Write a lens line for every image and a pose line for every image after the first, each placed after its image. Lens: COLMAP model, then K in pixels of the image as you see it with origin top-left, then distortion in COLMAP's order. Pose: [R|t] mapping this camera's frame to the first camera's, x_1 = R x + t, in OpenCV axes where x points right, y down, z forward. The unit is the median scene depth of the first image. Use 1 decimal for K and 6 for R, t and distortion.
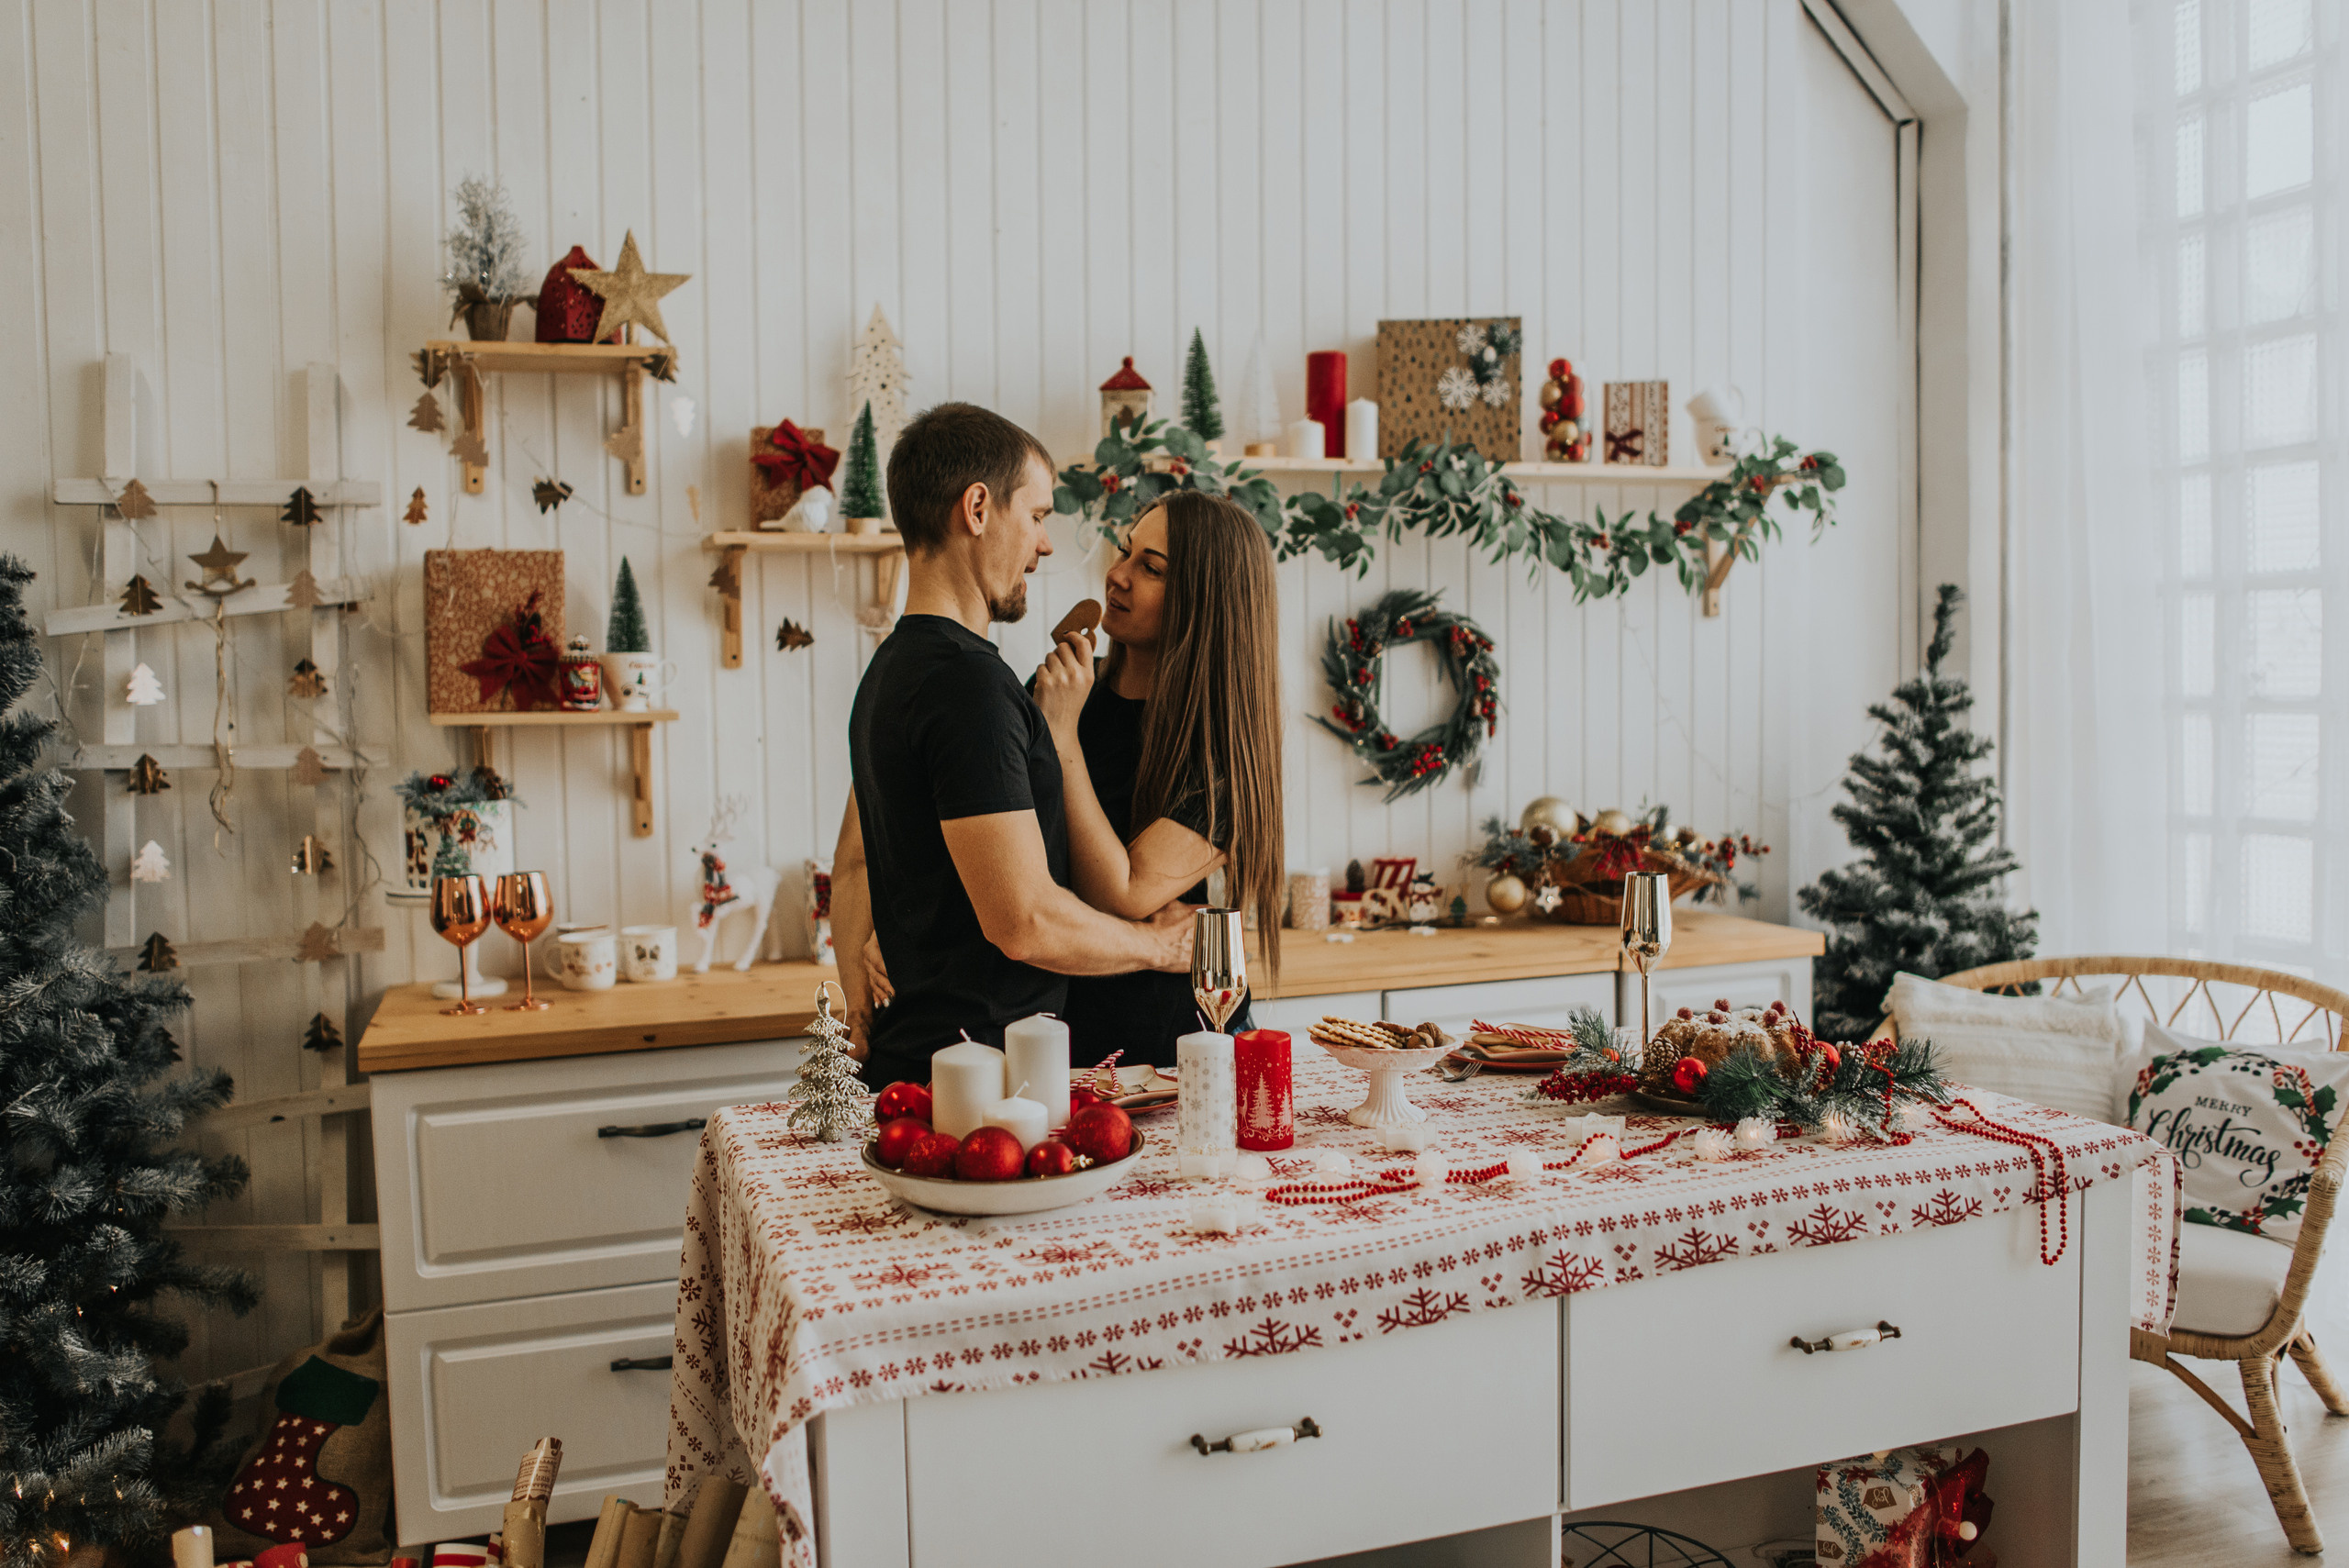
lens RADIAL K [[1917.5, 0, 1174.5], [0, 1917.5, 784.0], [0, 0, 1]] dist [-0.081598, 0.083397]
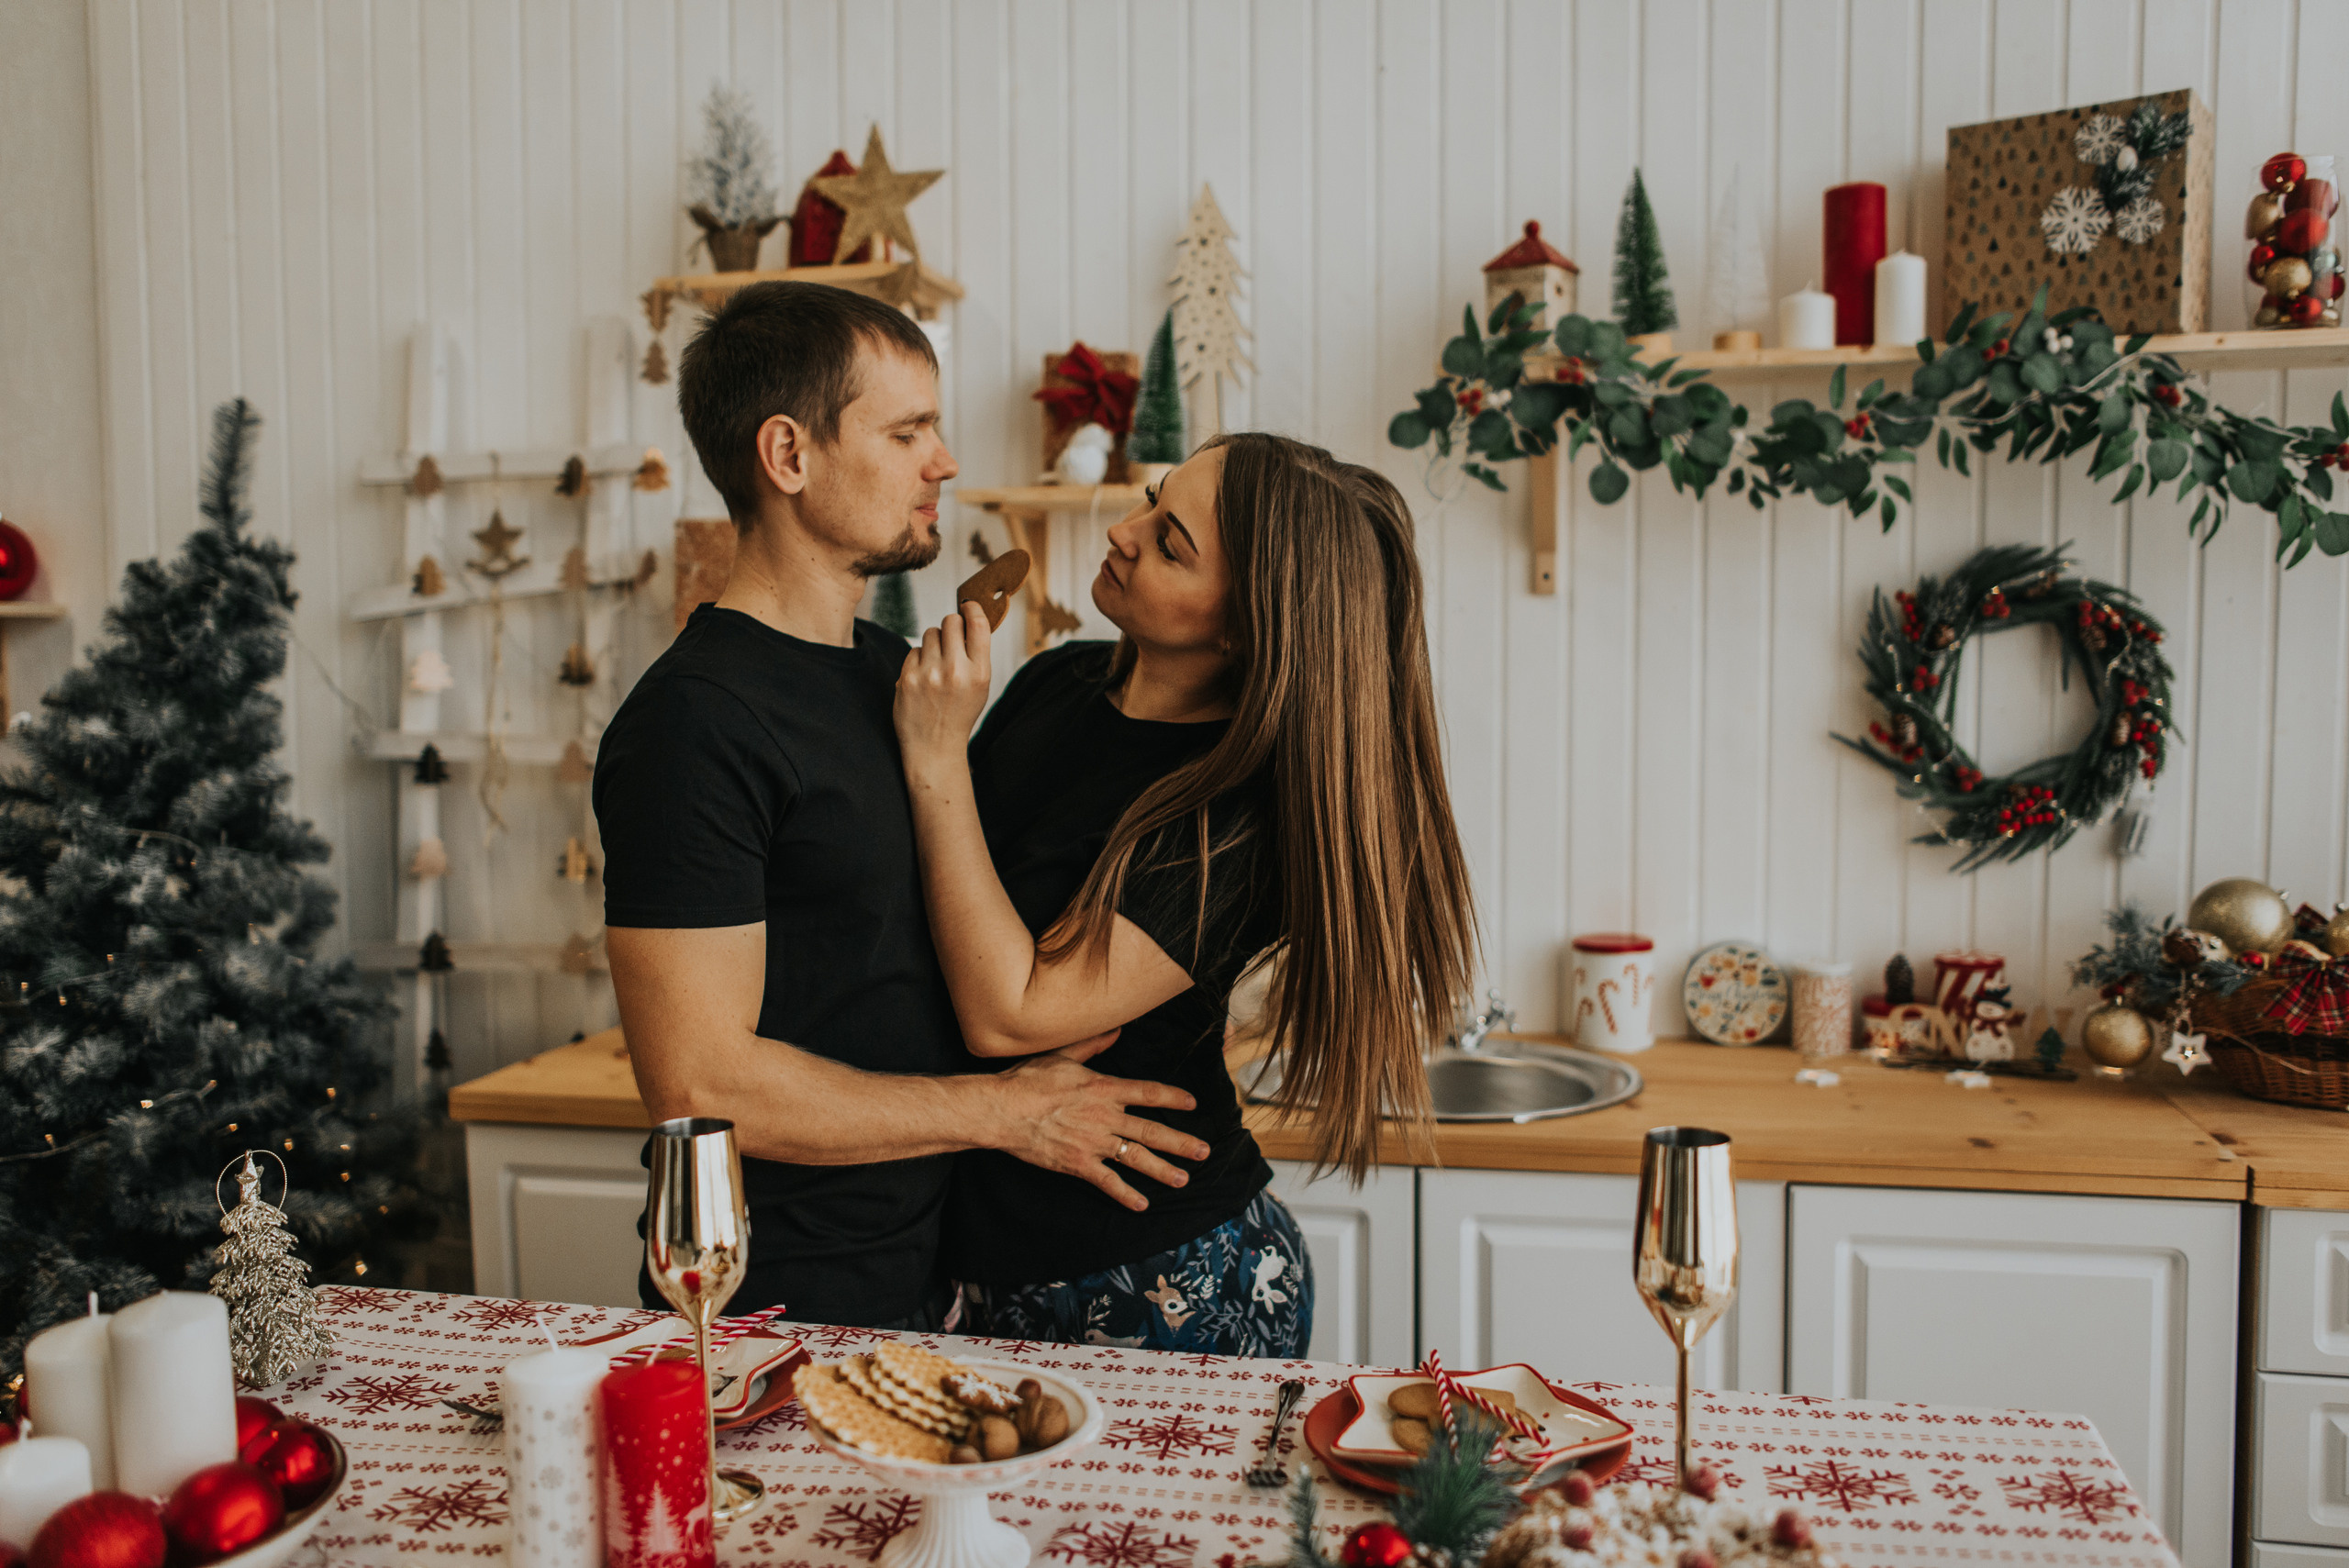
lens RADIAL K [[1917.5, 0, 1174.5], [0, 1917.5, 784.0], [0, 0, 1]] dist [-0.081598, 0.083397]
pose [[0.850405, 0.045381, -0.524167, 0.230207], [-0.036308, 0.998960, 0.027581, -0.029638], [0.524874, -0.004424, 0.851168, 0.320134]]
